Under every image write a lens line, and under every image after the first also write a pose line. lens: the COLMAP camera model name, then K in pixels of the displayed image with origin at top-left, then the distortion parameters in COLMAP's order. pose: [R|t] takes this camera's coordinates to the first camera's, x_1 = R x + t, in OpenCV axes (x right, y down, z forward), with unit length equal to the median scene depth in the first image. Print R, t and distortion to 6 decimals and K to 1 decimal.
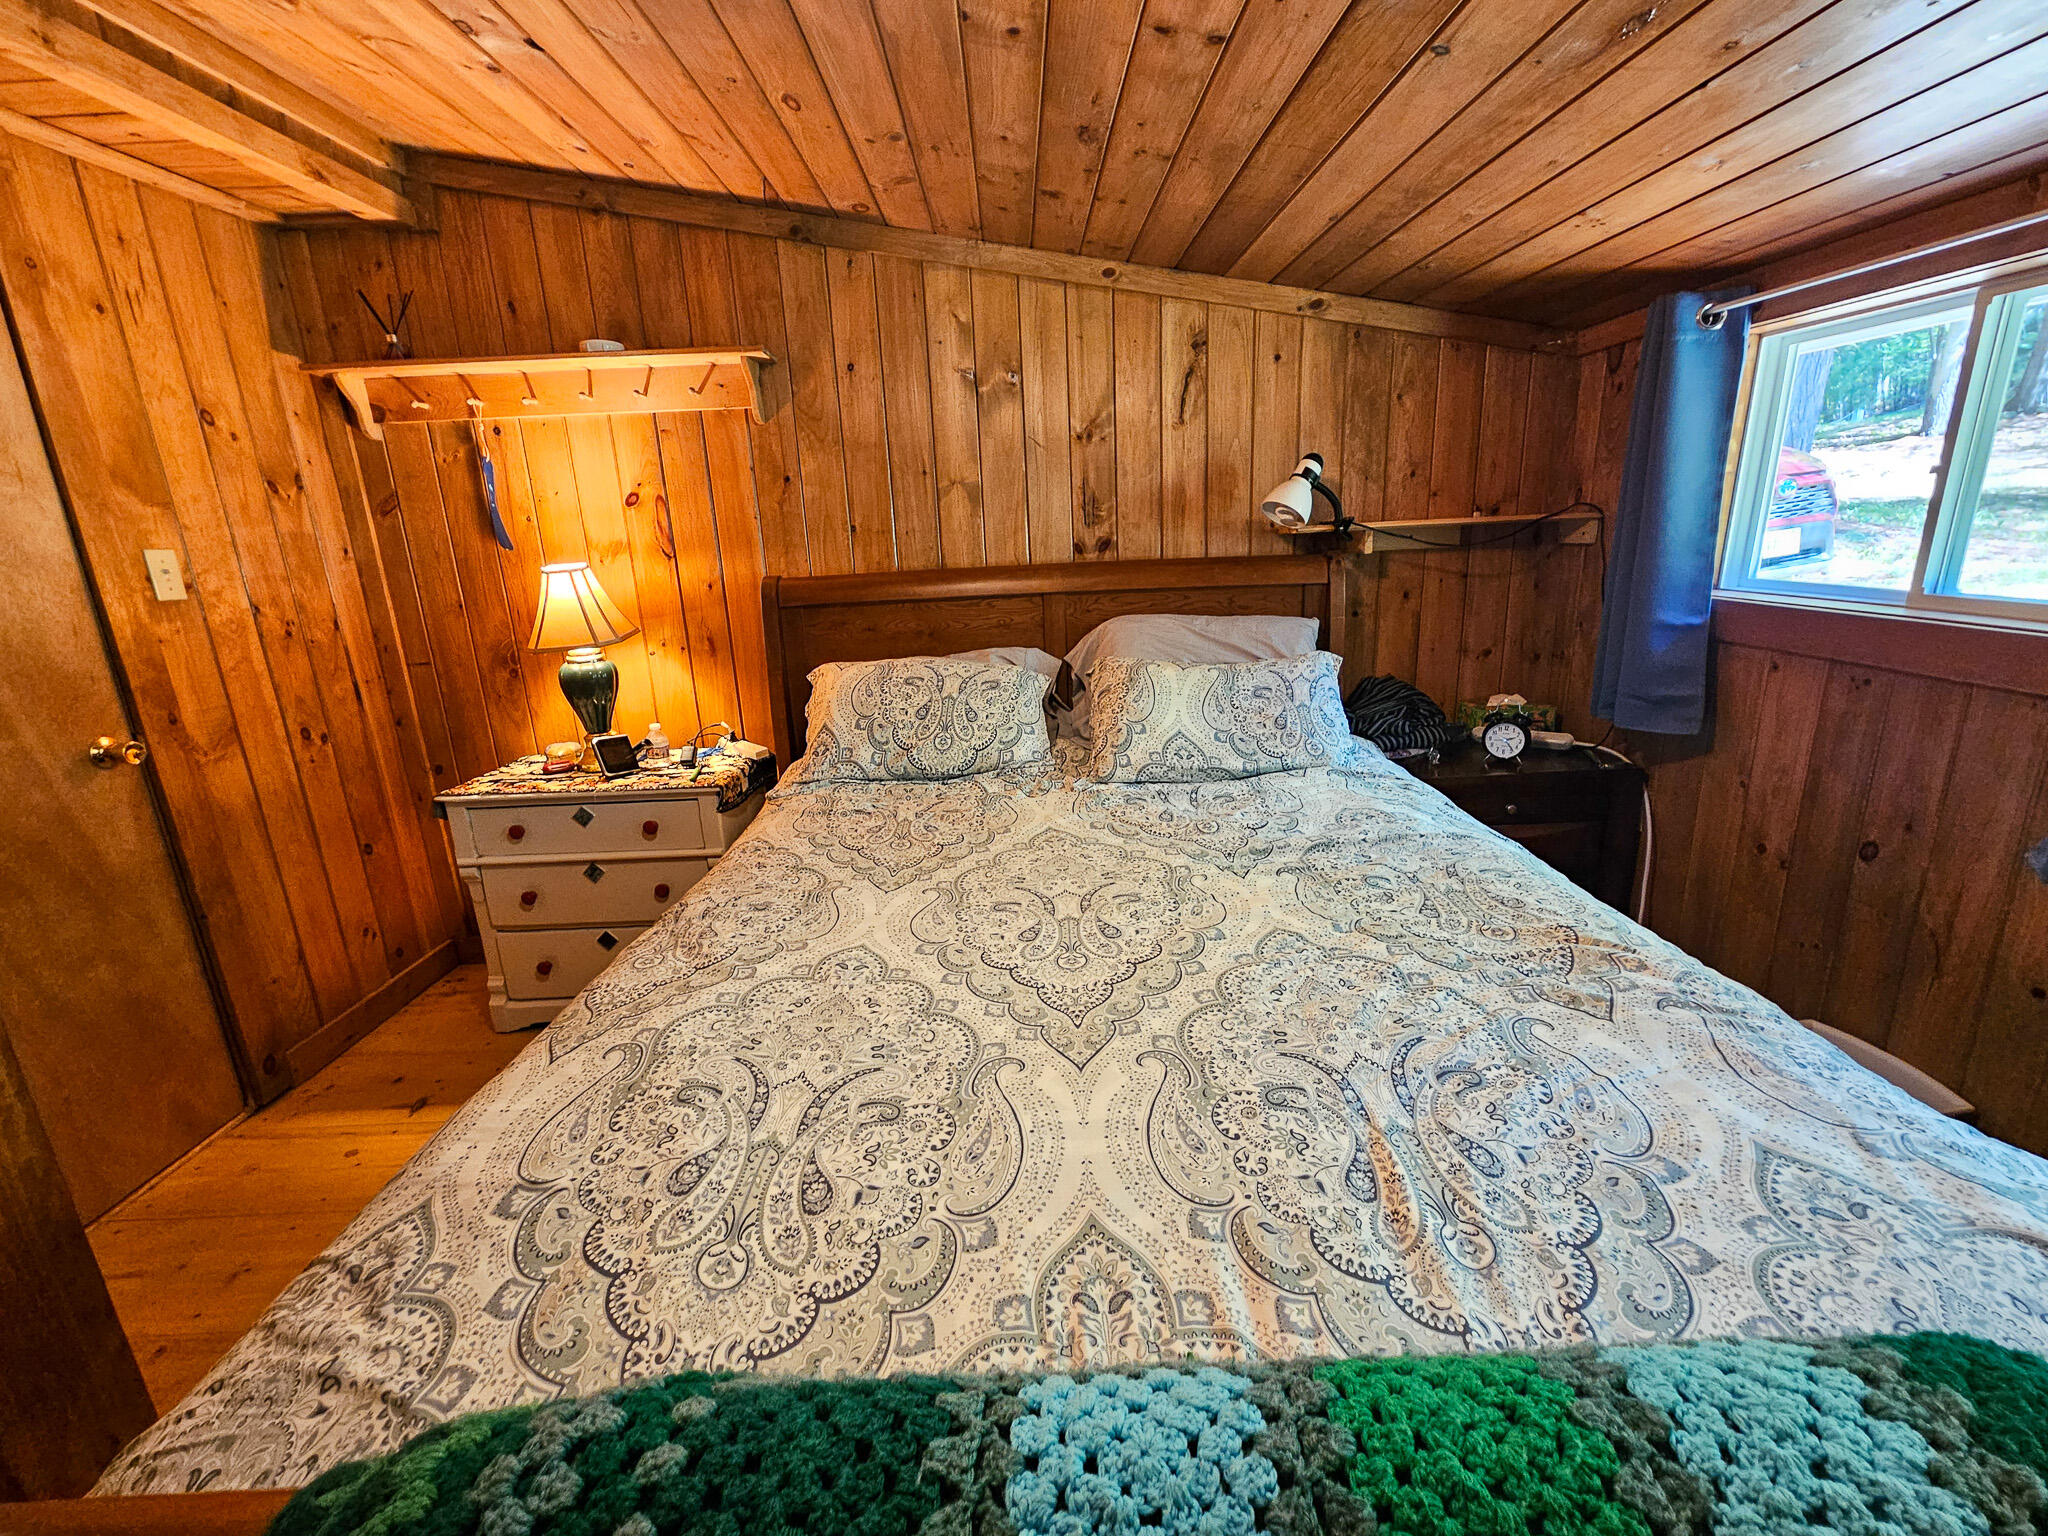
lens RADIAL K [[841.7, 0, 1025.6], [0, 841.7, 758.3], [0, 0, 1]] dist [-0.000539, -0.000104]
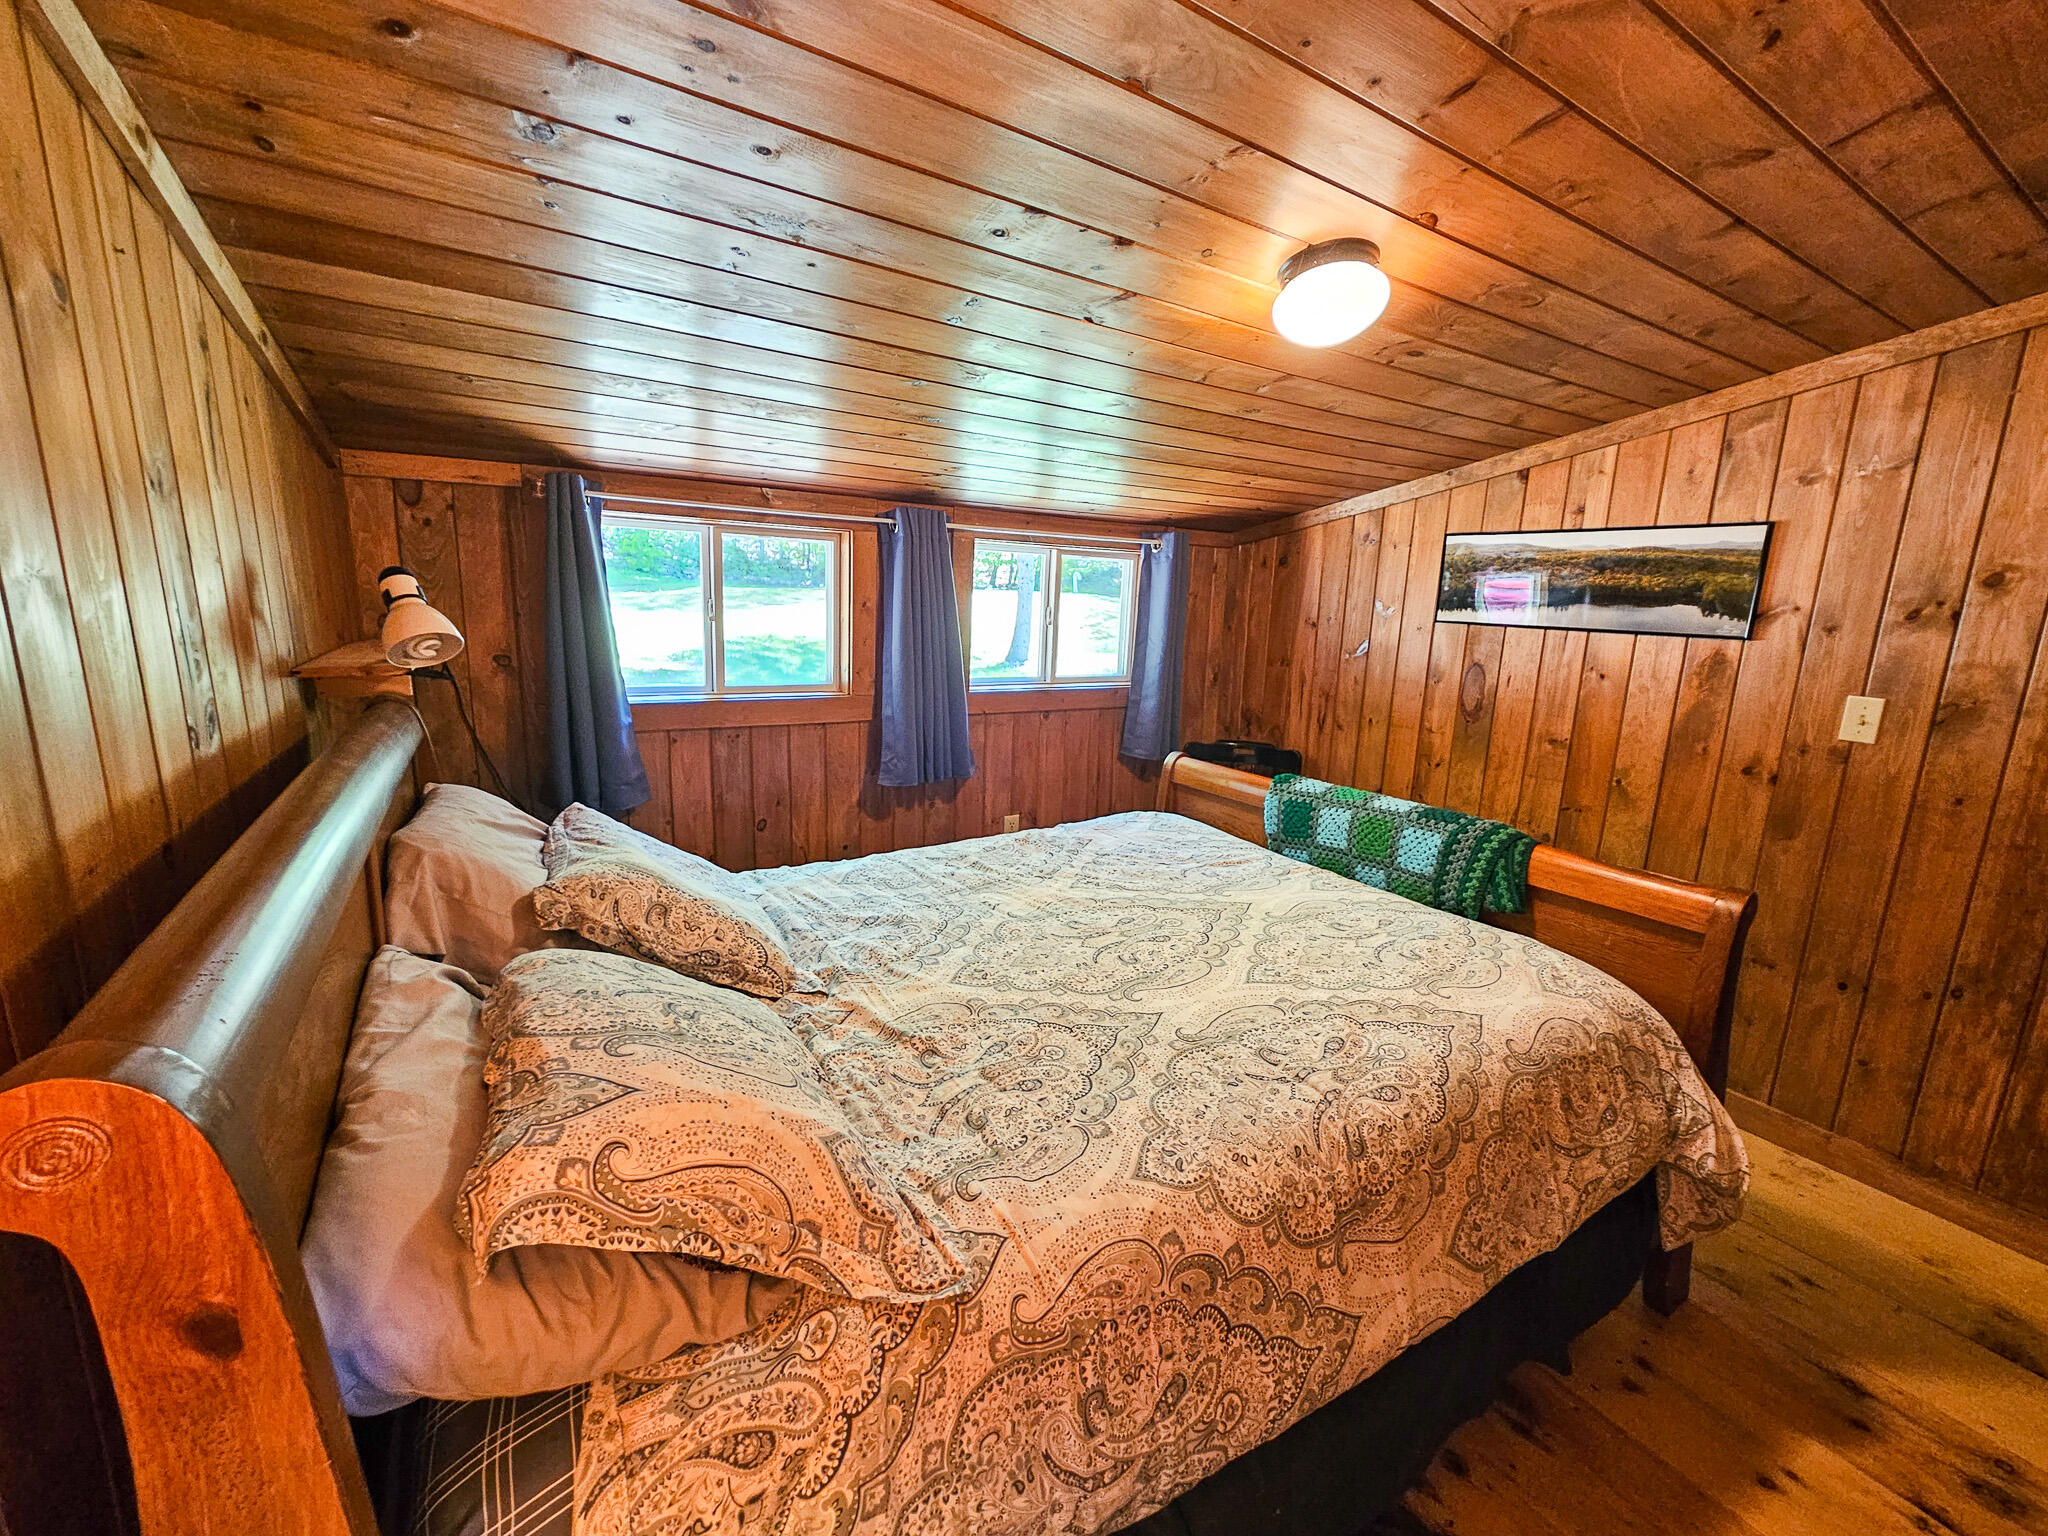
lens RADIAL K [[841.0, 0, 1027.8], [0, 841.0, 757.0], [0, 0, 1]] dist [0.000088, 0.000142]
pose [[-0.514951, -0.135795, 0.846395, -0.658855], [0.219249, 0.933667, 0.283189, -0.339502], [-0.828707, 0.331400, -0.451020, 1.065129]]
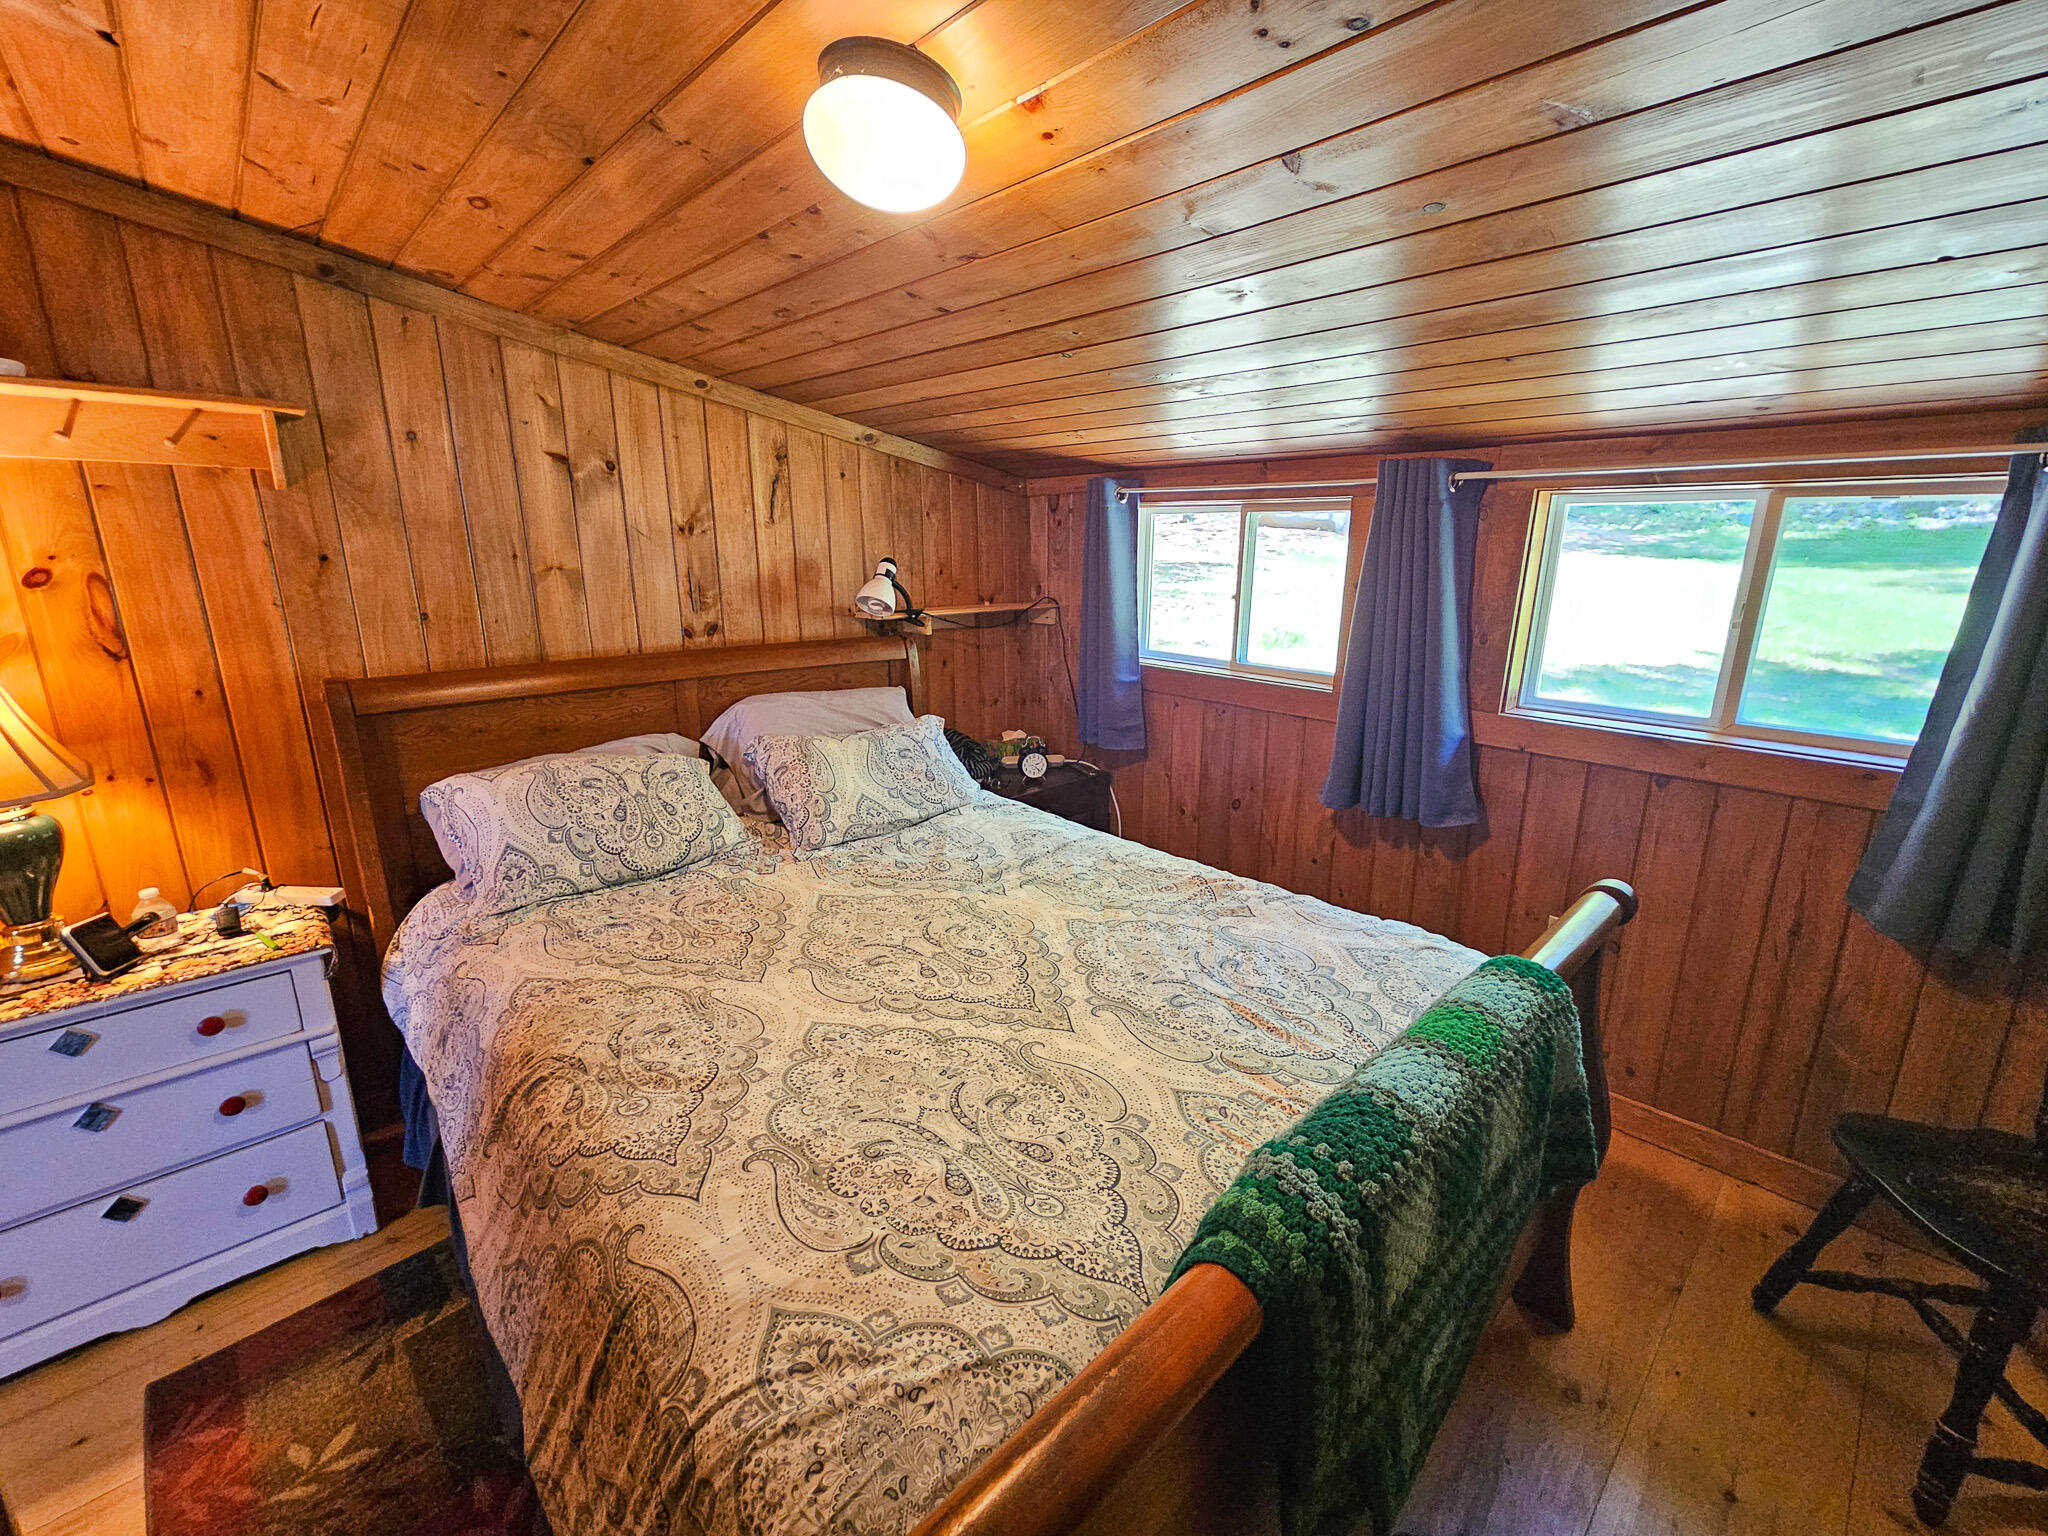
lens RADIAL K [[841.7, 0, 1025.6], [0, 841.7, 758.3], [0, 0, 1]] dist [-0.000539, -0.000104]
pose [[0.739885, -0.120029, 0.661939, -0.424156], [0.142619, 0.989575, 0.020026, -0.072401], [-0.657442, 0.079588, 0.749291, -0.054016]]
